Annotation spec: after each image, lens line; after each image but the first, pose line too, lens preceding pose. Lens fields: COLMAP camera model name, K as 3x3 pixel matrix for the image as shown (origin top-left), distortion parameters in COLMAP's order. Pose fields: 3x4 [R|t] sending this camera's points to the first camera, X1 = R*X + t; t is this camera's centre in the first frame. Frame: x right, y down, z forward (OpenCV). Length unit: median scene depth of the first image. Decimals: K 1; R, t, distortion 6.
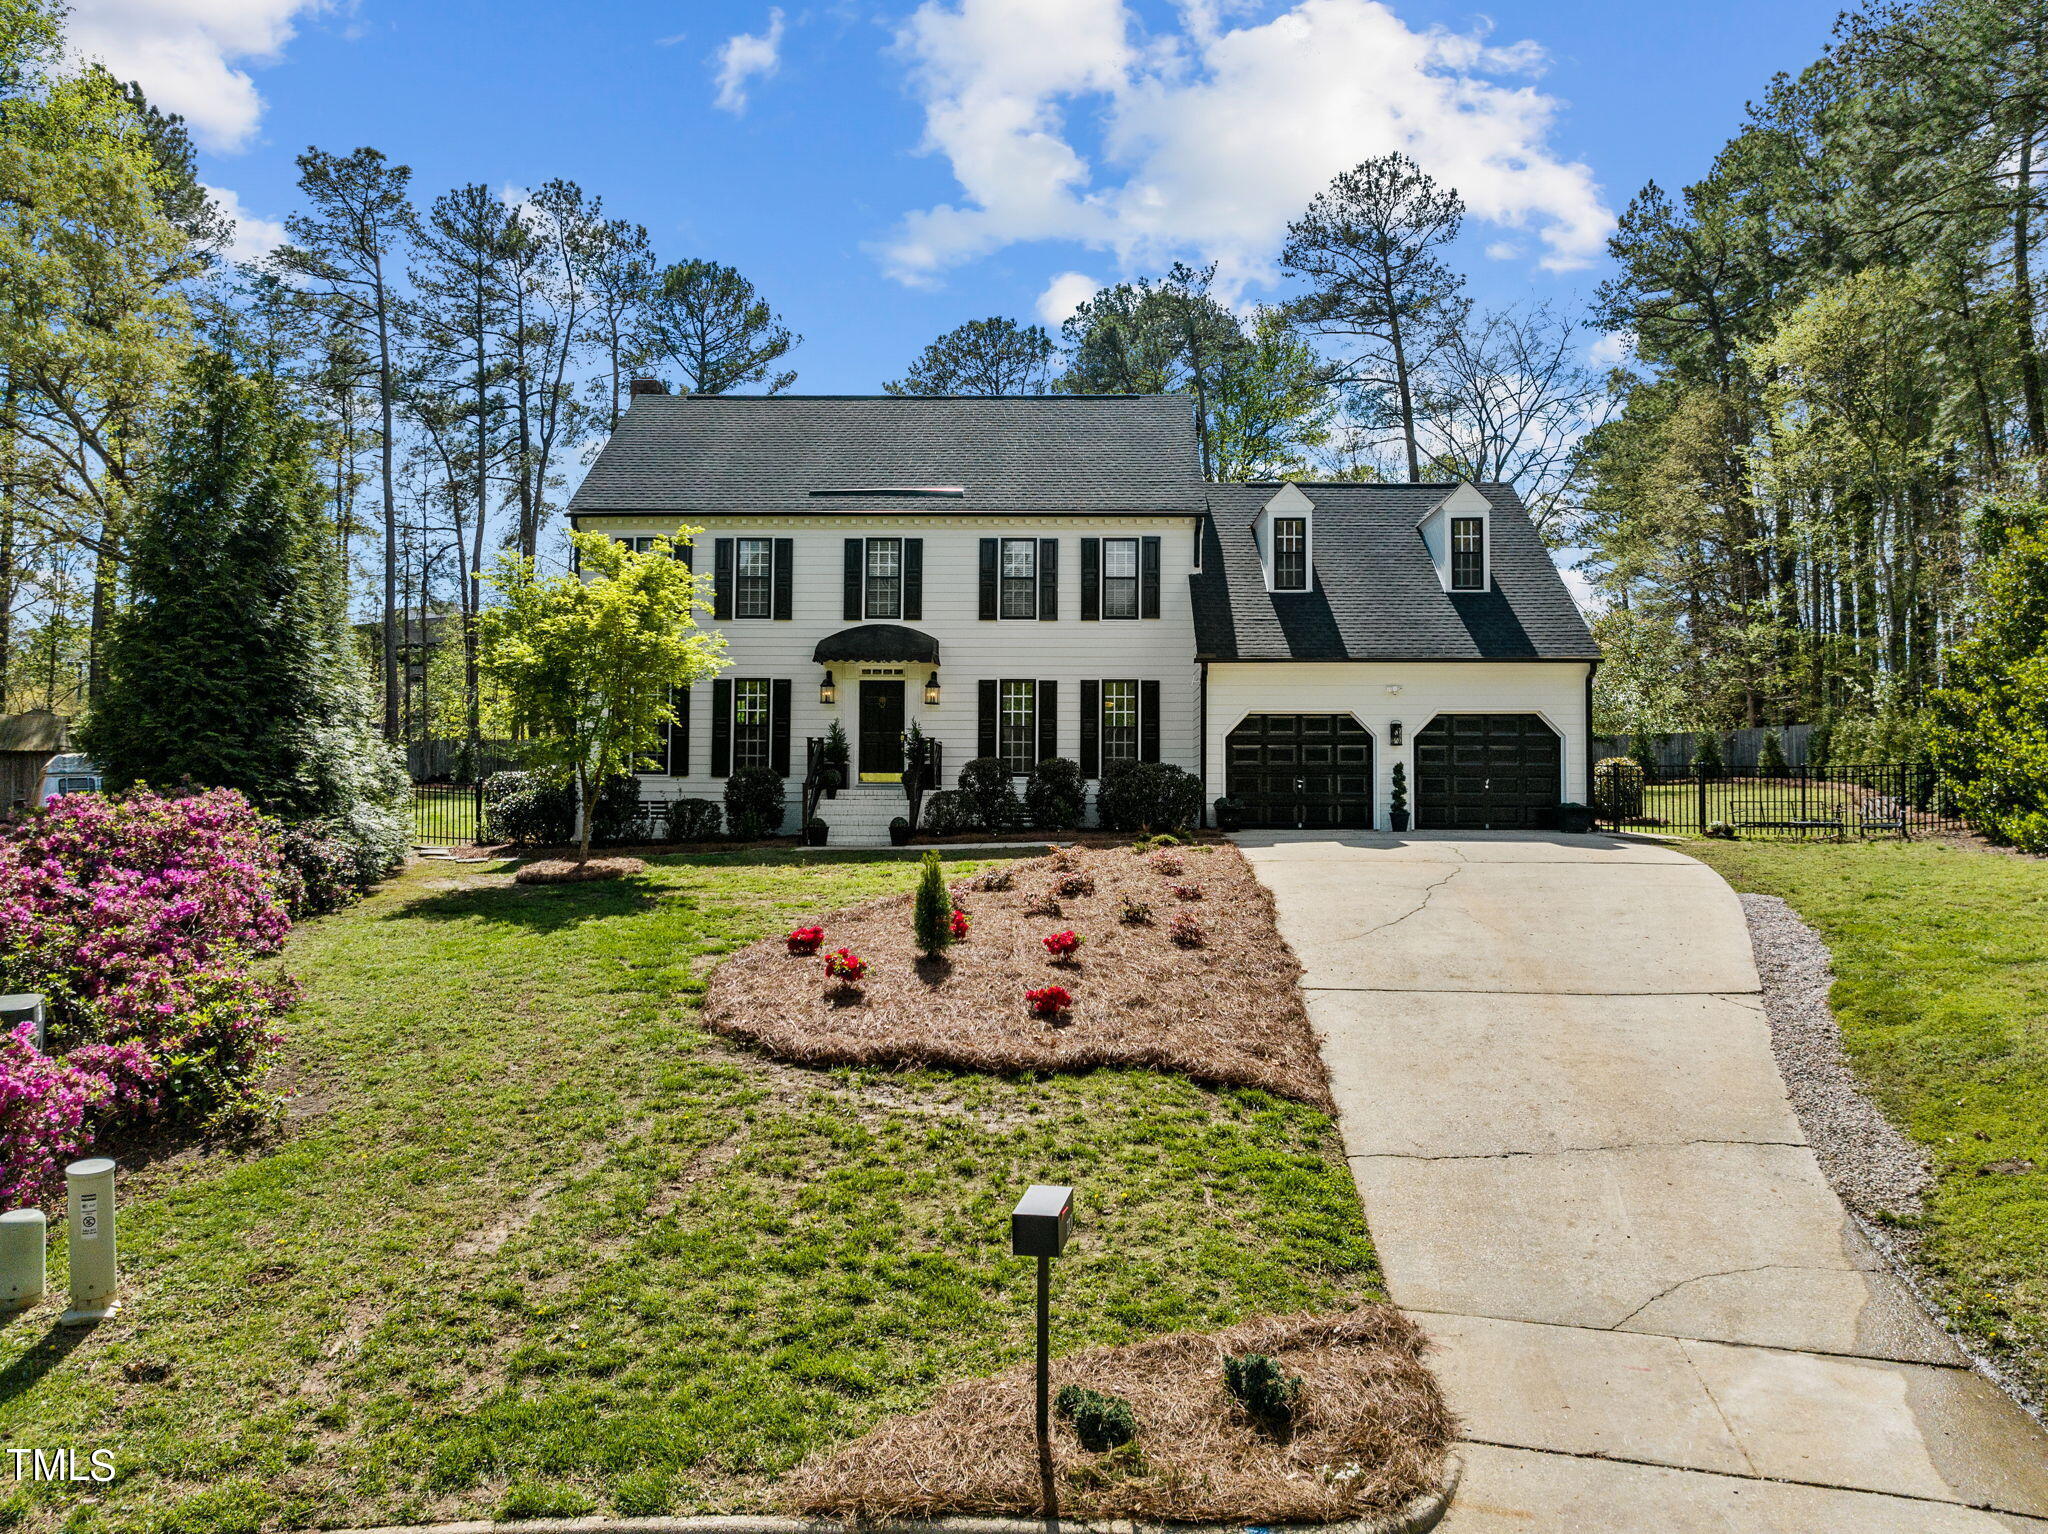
lens RADIAL K [[1453.7, 0, 1020.1], [0, 1453.7, 762.3], [0, 0, 1]] dist [-0.040701, 0.014476]
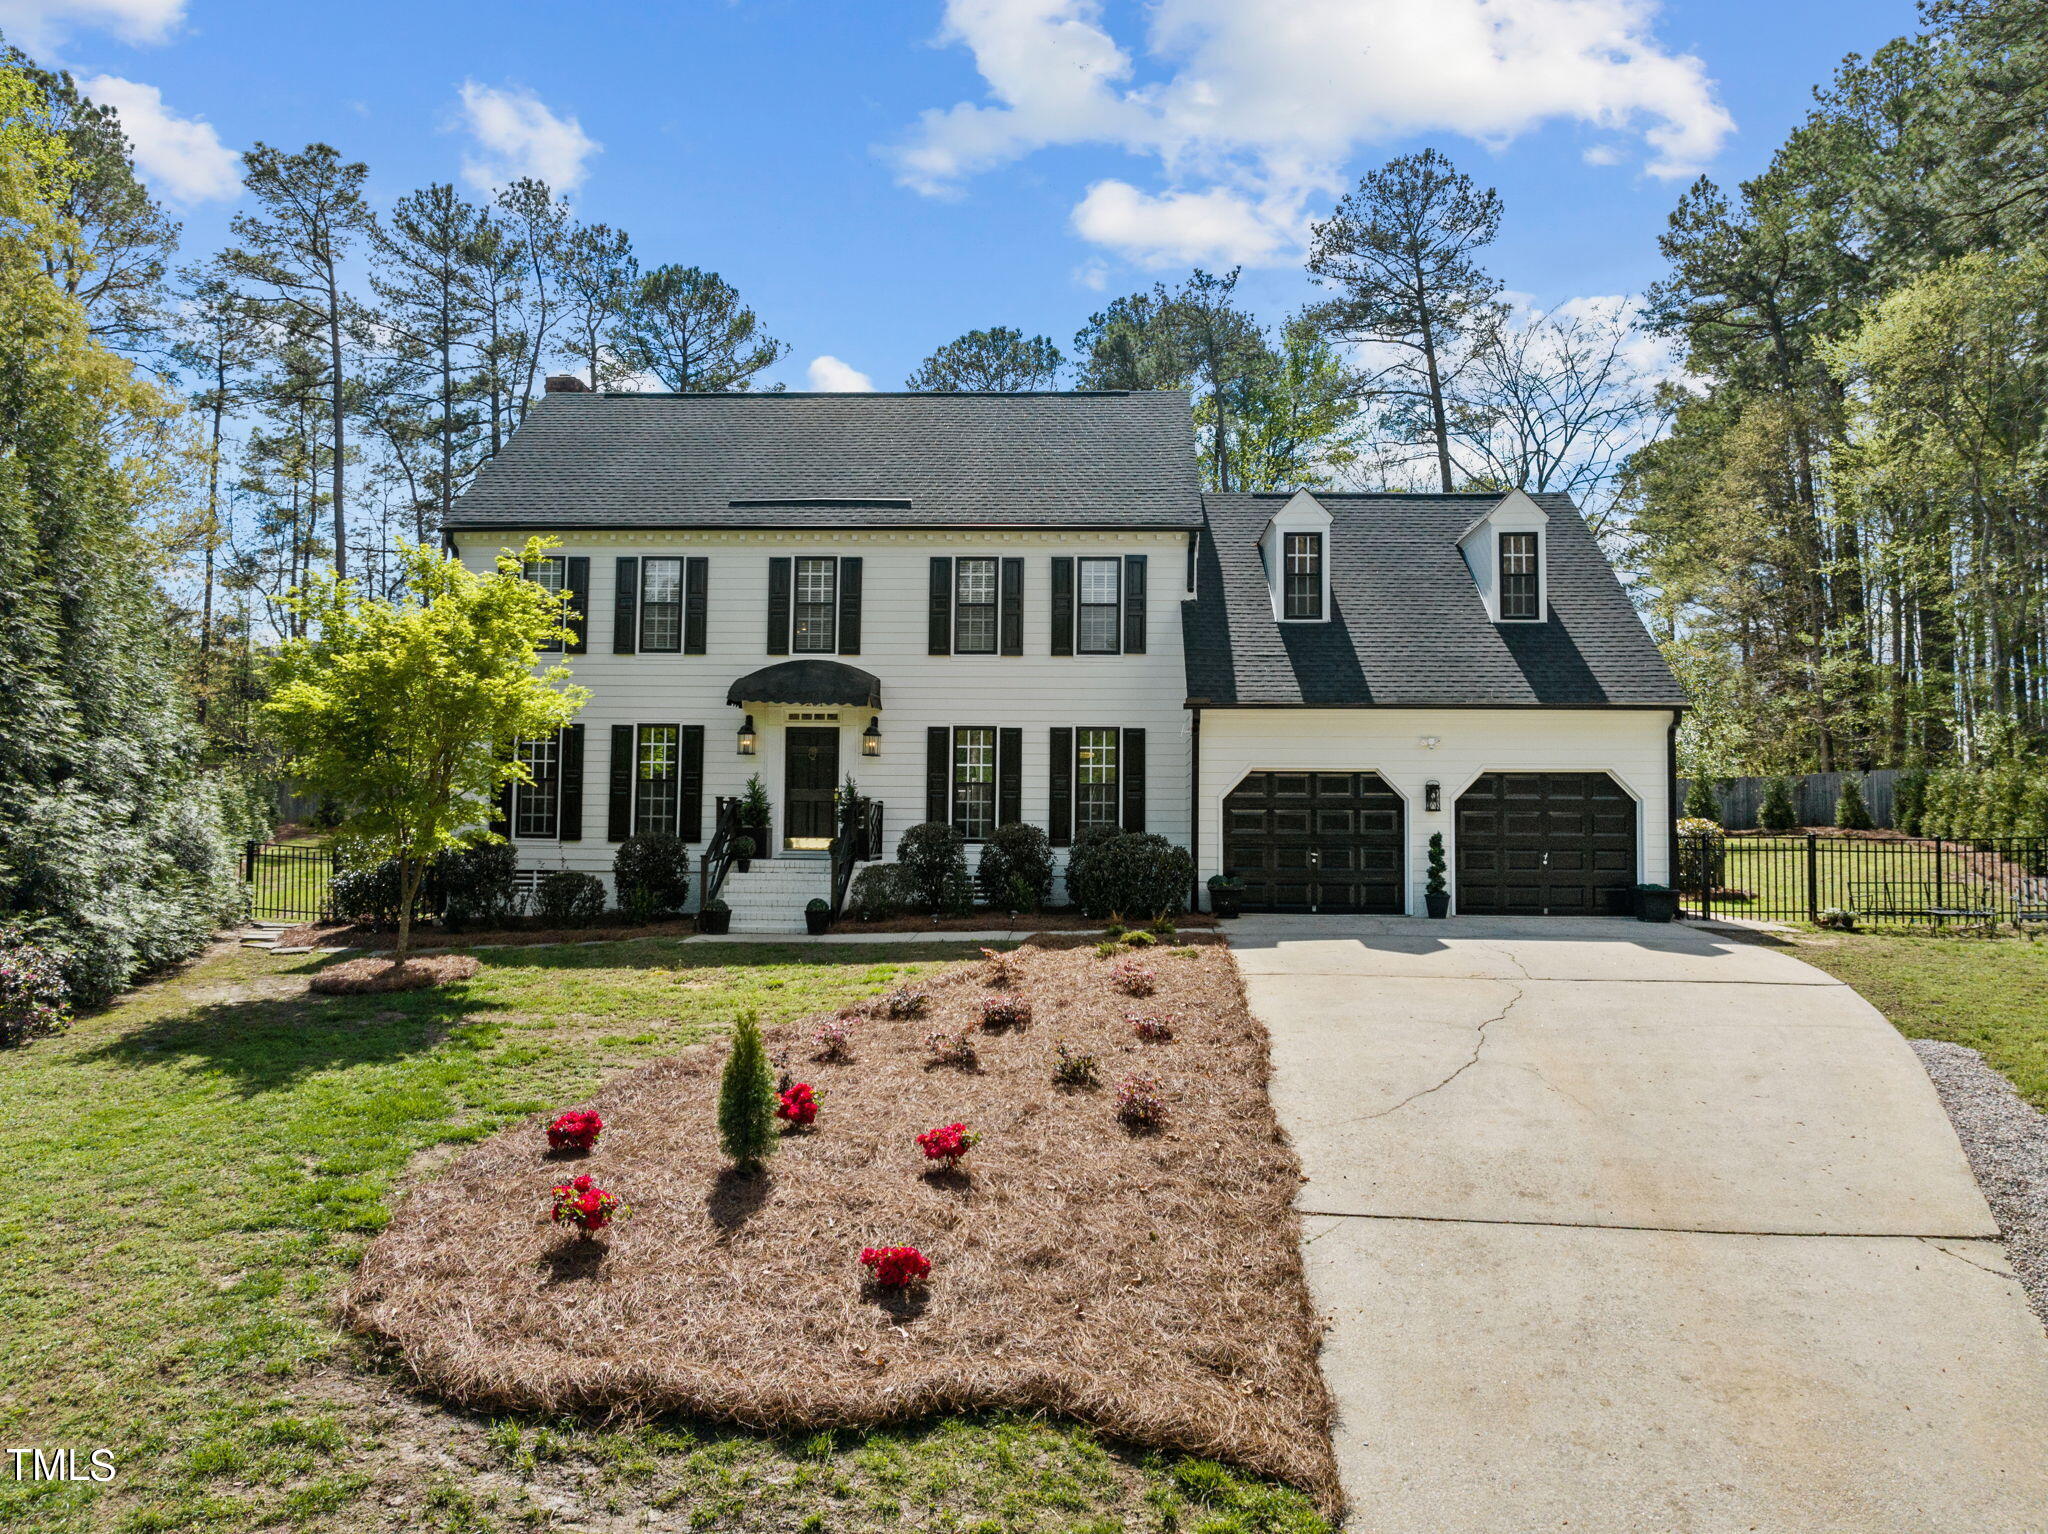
lens RADIAL K [[1453.7, 0, 1017.3], [0, 1453.7, 759.8], [0, 0, 1]] dist [-0.040701, 0.014476]
pose [[0.999762, 0.003662, -0.021489, 0.040819], [-0.004082, 0.999801, -0.019526, -0.021857], [0.021414, 0.019609, 0.999578, 0.169953]]
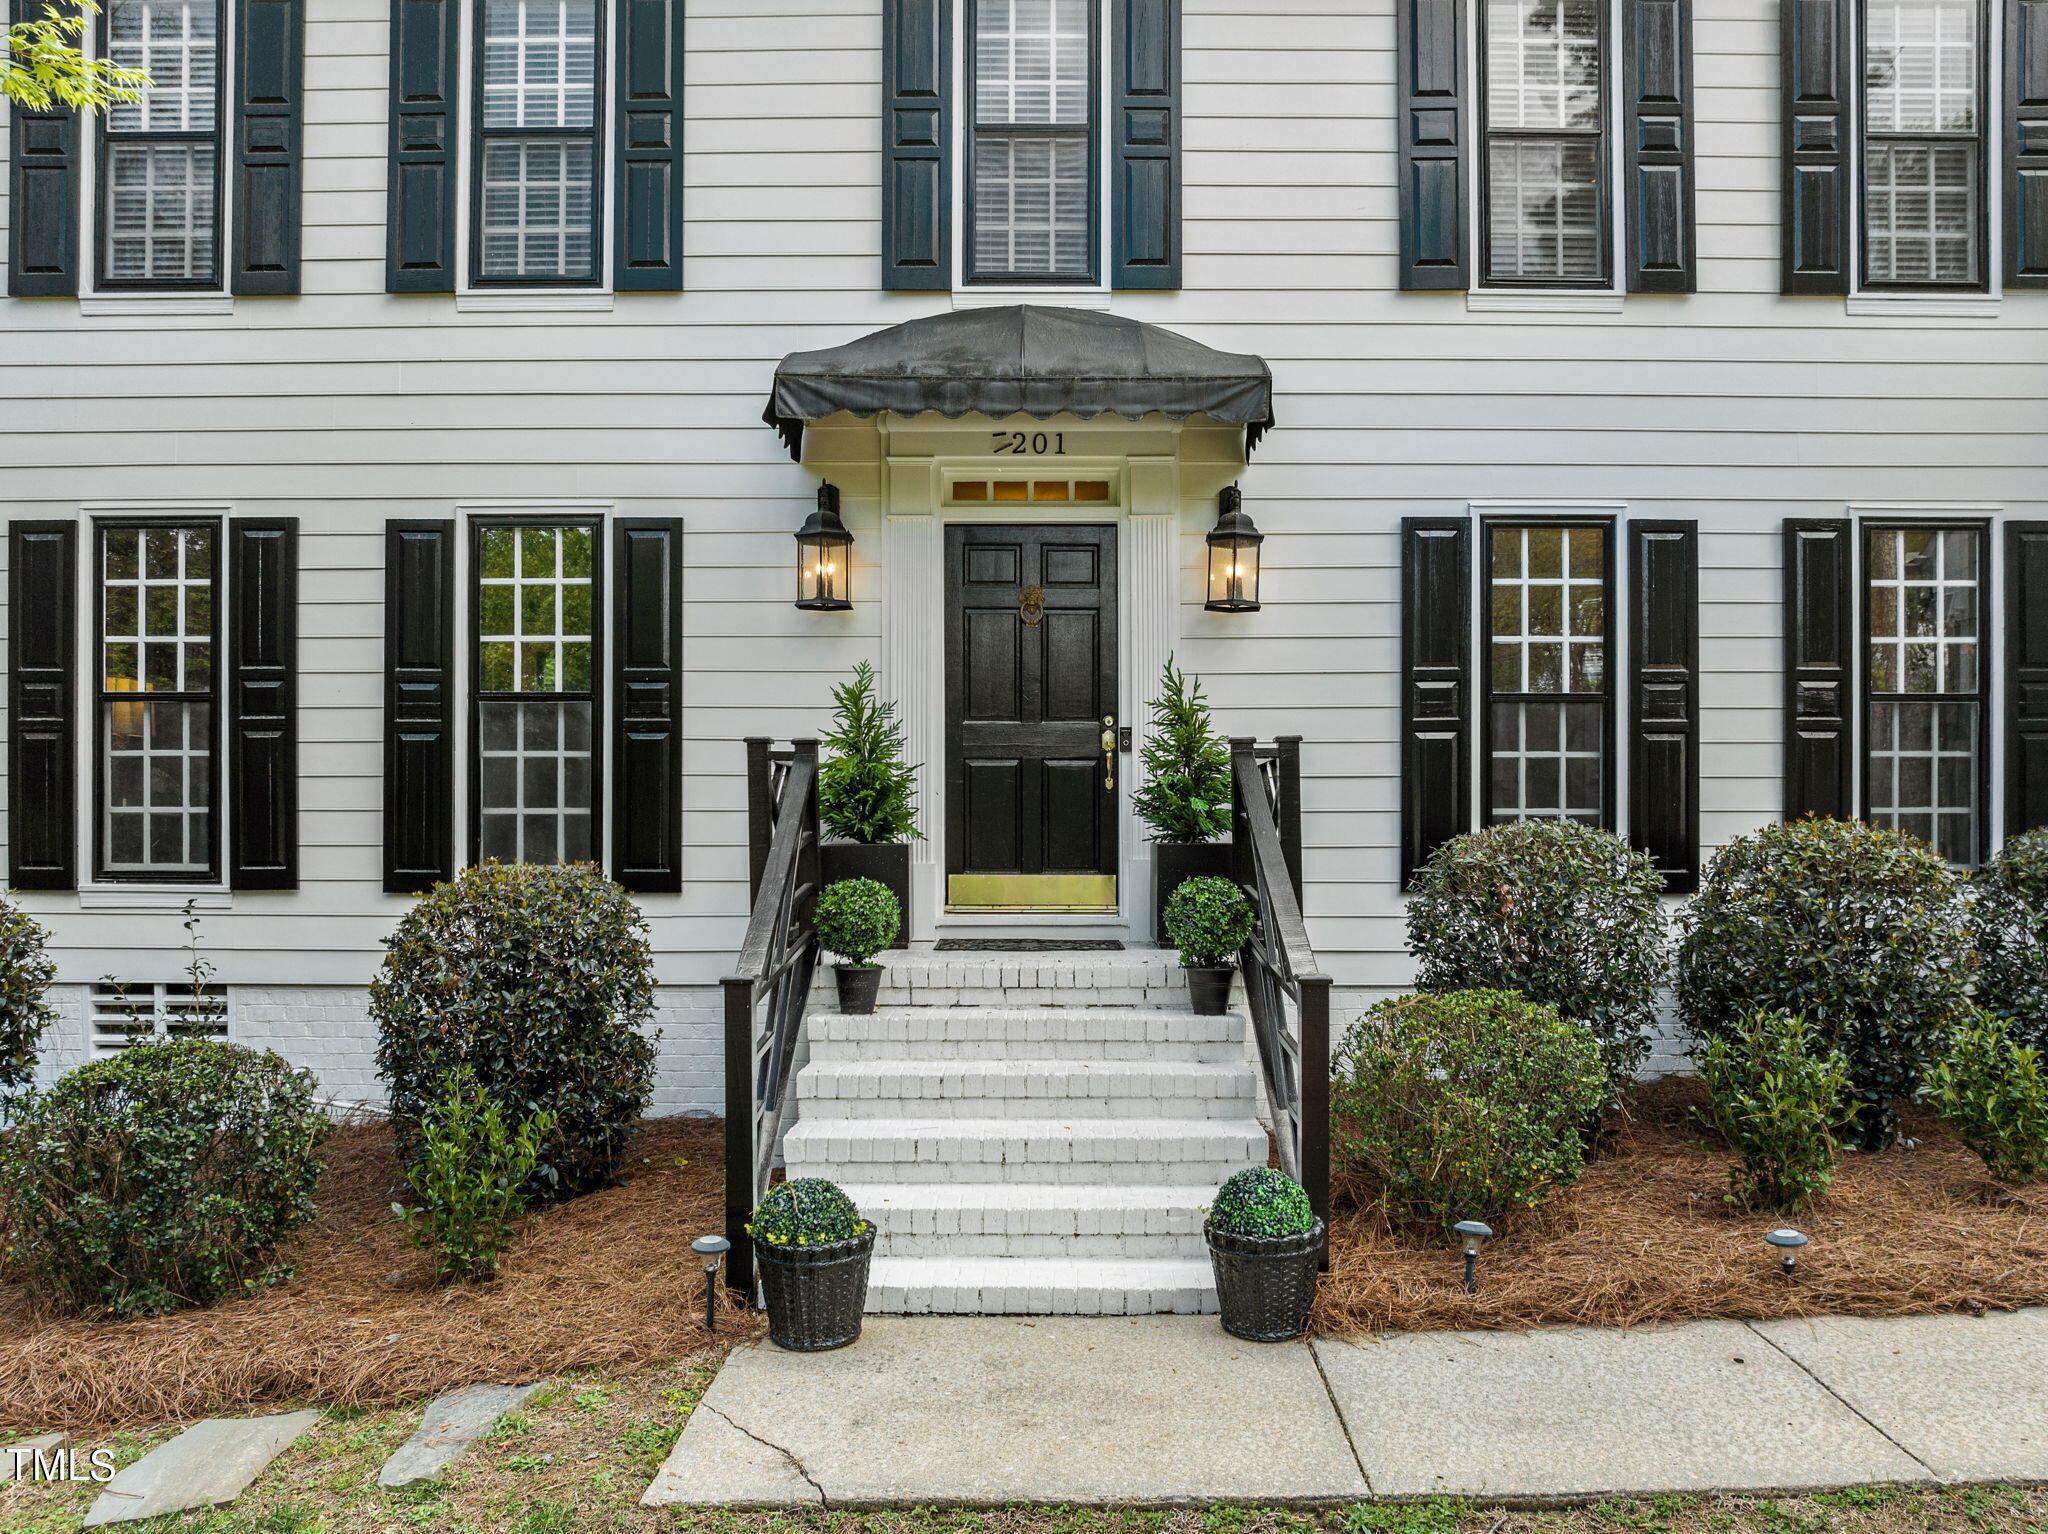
lens RADIAL K [[1480.3, 0, 1012.7], [0, 1480.3, 843.8], [0, 0, 1]] dist [-0.030449, -0.009352]
pose [[0.999440, -0.007073, 0.032695, -0.107826], [0.005537, 0.998887, 0.046849, -0.010819], [-0.032990, -0.046642, 0.998367, 0.733109]]
